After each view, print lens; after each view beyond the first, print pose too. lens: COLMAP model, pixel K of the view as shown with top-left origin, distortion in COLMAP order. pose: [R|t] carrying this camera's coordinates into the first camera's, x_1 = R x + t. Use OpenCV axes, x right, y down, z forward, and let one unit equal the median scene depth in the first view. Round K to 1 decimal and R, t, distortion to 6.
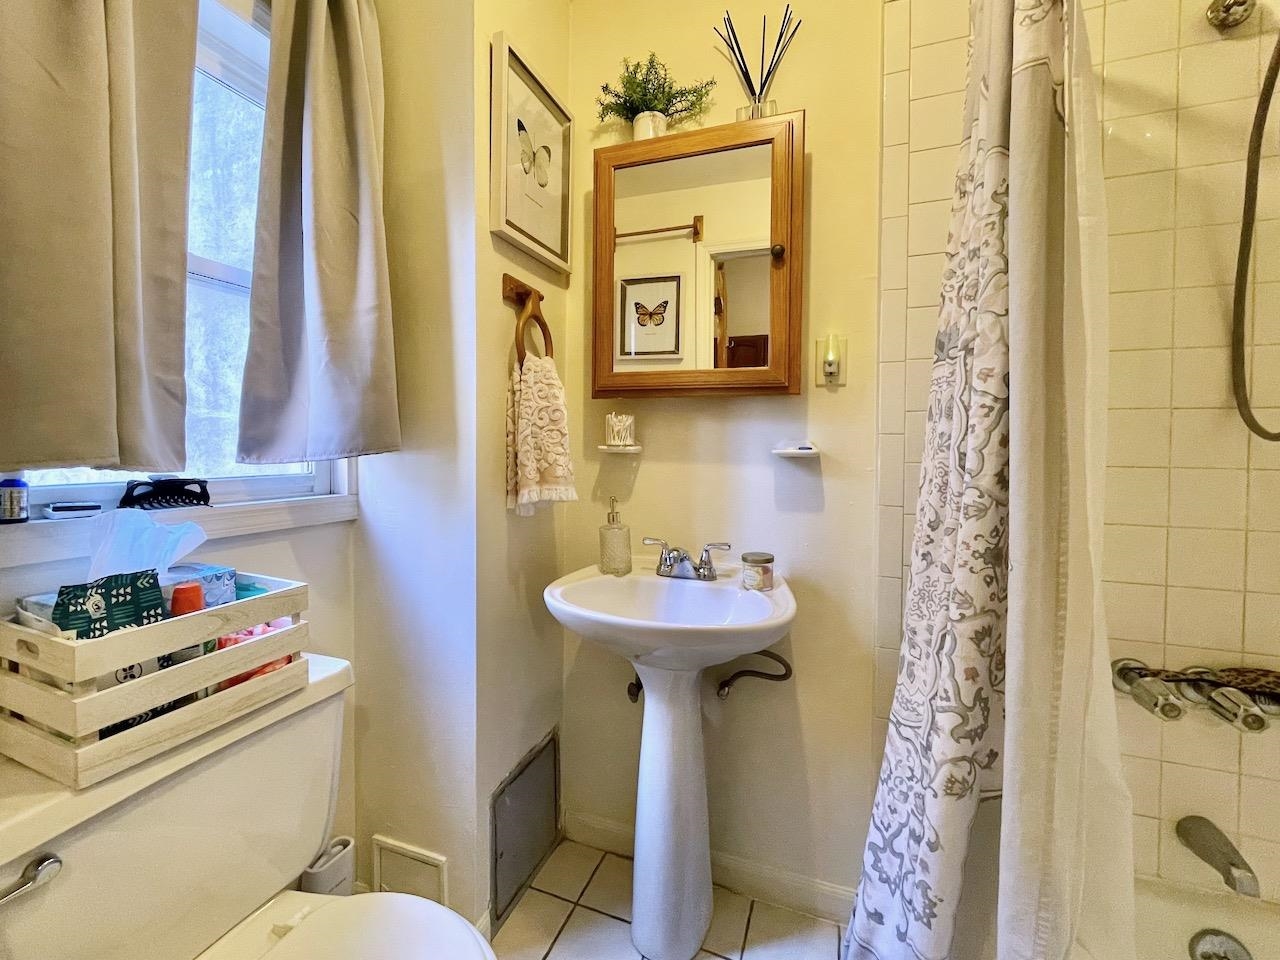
lens RADIAL K [[539.8, 0, 649.3], [0, 539.8, 454.2], [0, 0, 1]] dist [-0.004785, 0.000733]
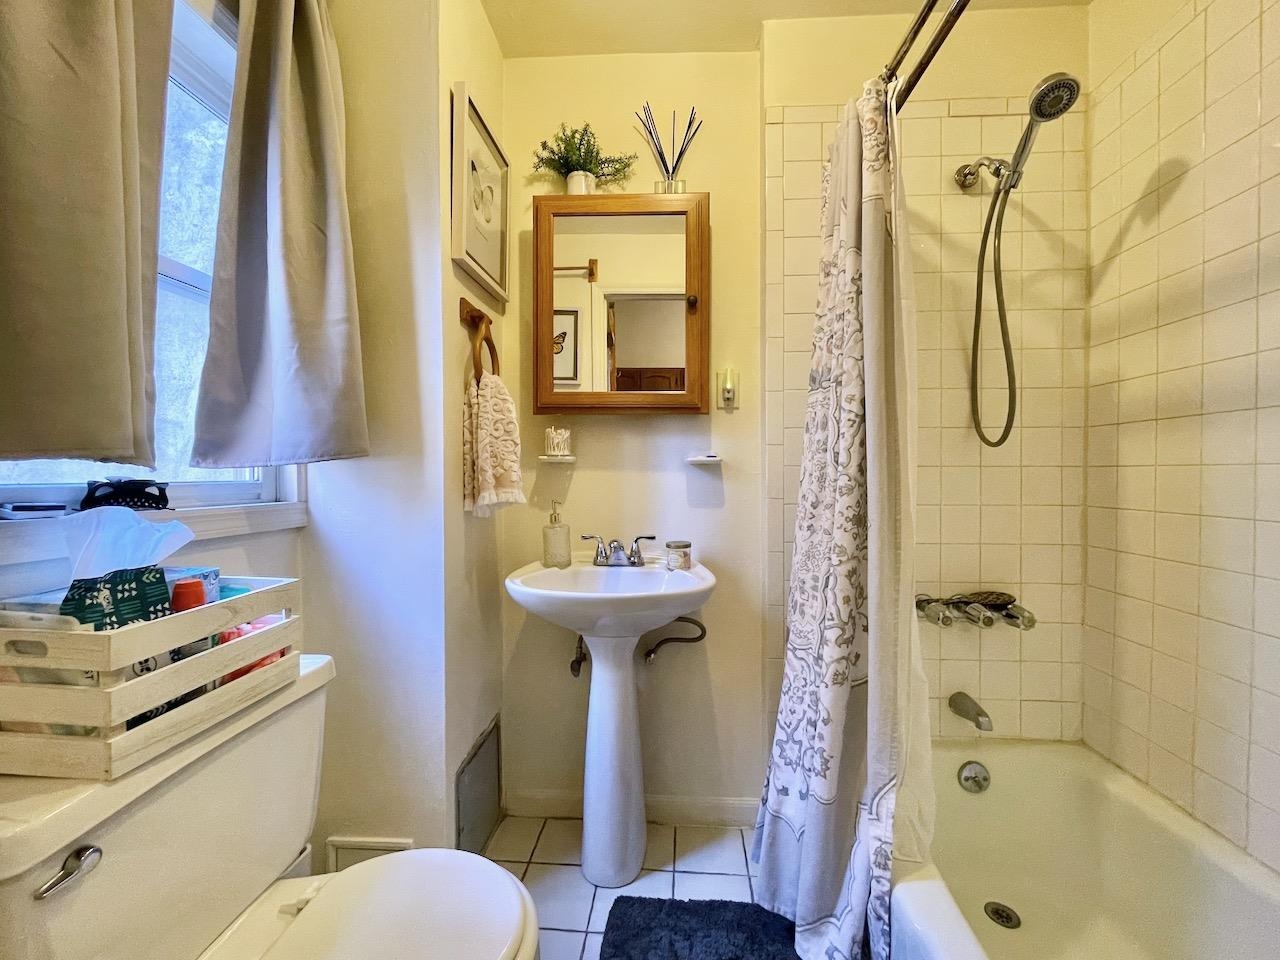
lens RADIAL K [[539.8, 0, 645.4], [0, 539.8, 484.6], [0, 0, 1]] dist [-0.004785, 0.000733]
pose [[0.949677, -0.013390, 0.312946, -0.294016], [0.016047, 0.999854, -0.005917, 0.067891], [-0.312821, 0.010641, 0.949753, -0.182688]]
